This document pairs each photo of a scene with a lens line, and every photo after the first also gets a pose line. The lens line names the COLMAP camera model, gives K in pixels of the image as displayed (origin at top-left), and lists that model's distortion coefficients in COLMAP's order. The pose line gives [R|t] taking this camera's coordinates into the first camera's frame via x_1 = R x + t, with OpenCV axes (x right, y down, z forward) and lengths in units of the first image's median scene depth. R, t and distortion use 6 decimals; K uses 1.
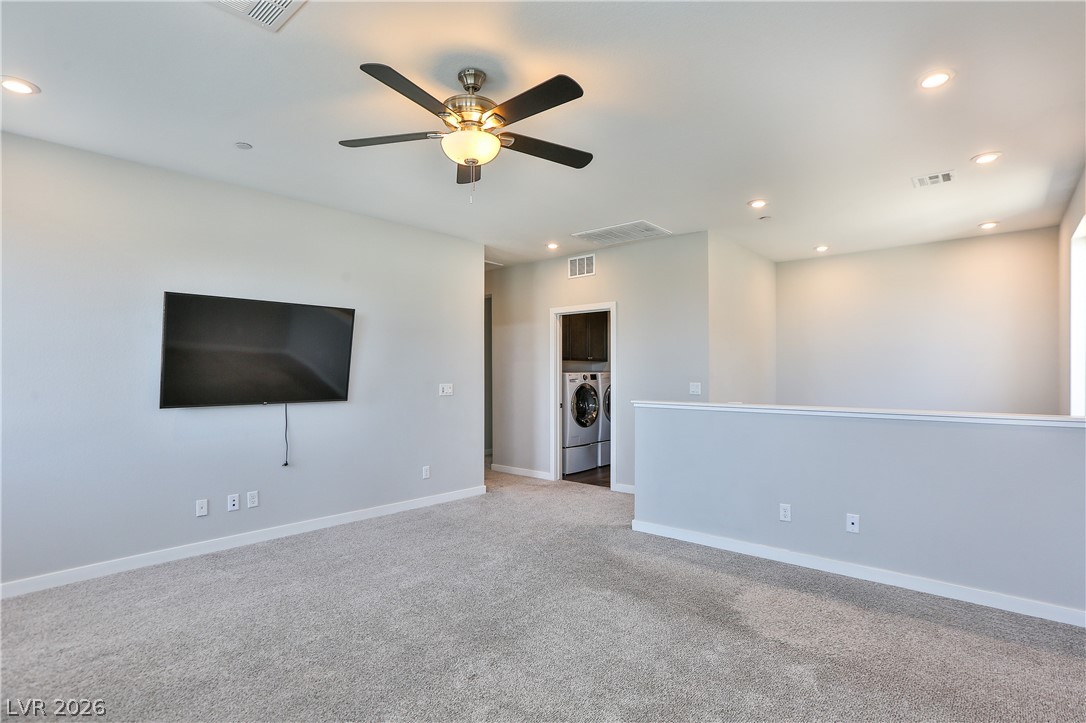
lens RADIAL K [[527.1, 0, 543.0], [0, 527.1, 361.5], [0, 0, 1]] dist [-0.062269, 0.023218]
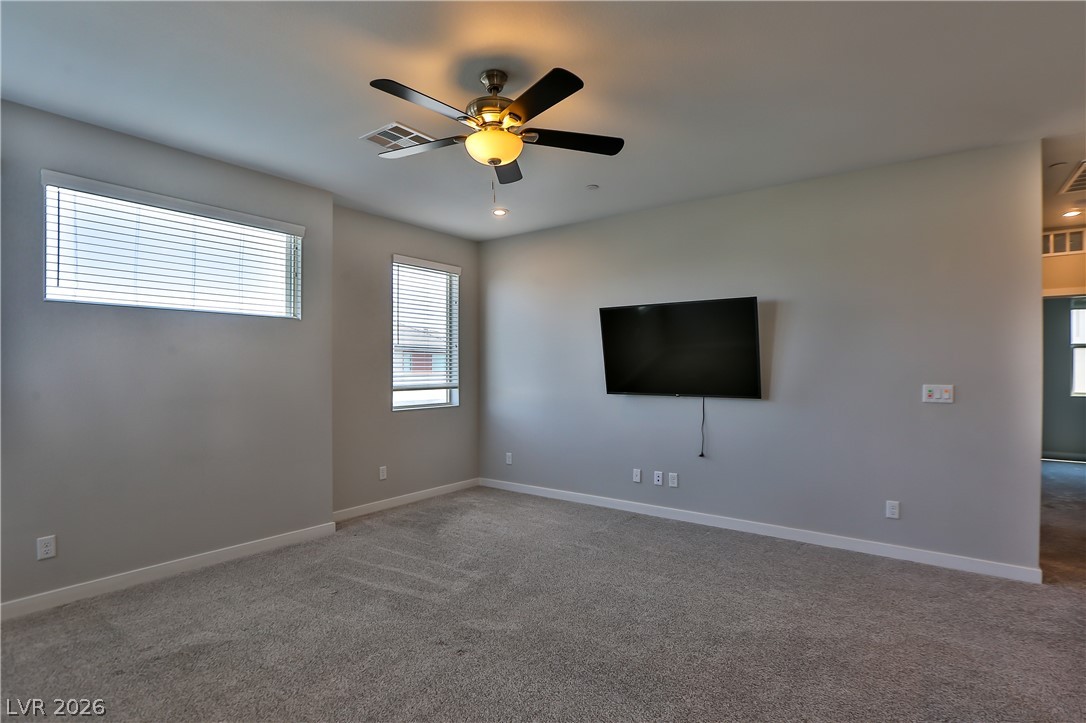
lens RADIAL K [[527.1, 0, 543.0], [0, 527.1, 361.5], [0, 0, 1]] dist [-0.062269, 0.023218]
pose [[0.085608, -0.008745, -0.996291, 0.534388], [0.021884, 0.999737, -0.006895, 0.009834], [0.996089, -0.021212, 0.085777, 0.605860]]
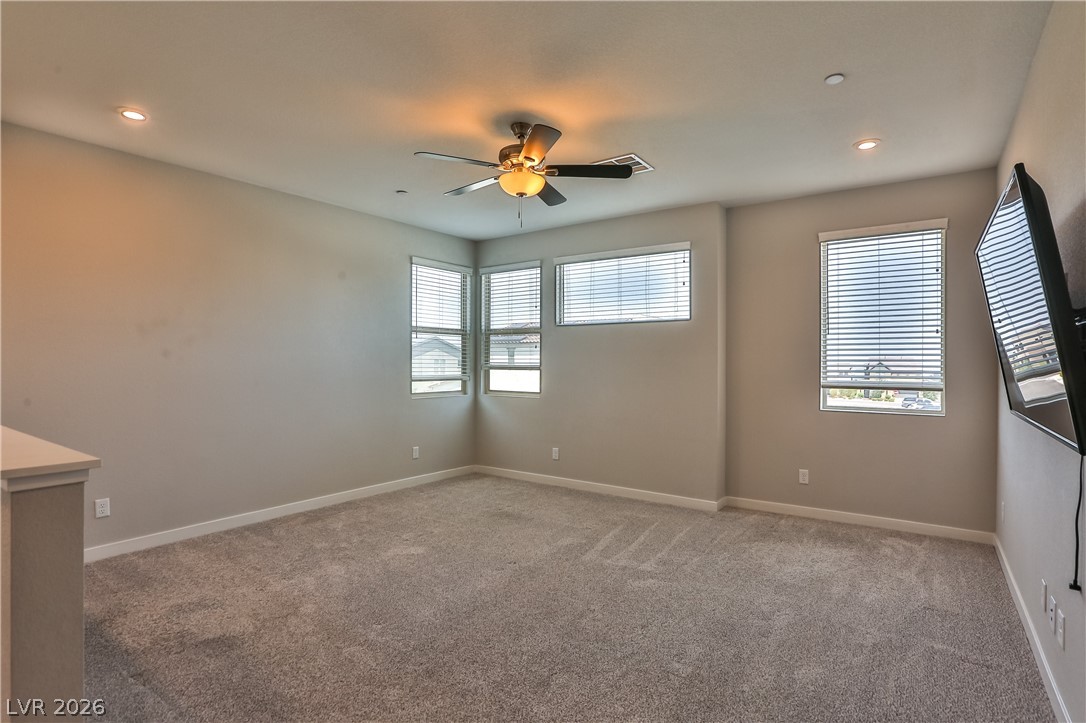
lens RADIAL K [[527.1, 0, 543.0], [0, 527.1, 361.5], [0, 0, 1]] dist [-0.062269, 0.023218]
pose [[-0.993996, -0.000124, -0.109417, -0.022901], [0.001910, 0.999827, -0.018488, 0.026171], [0.109401, -0.018586, -0.993824, 1.351551]]
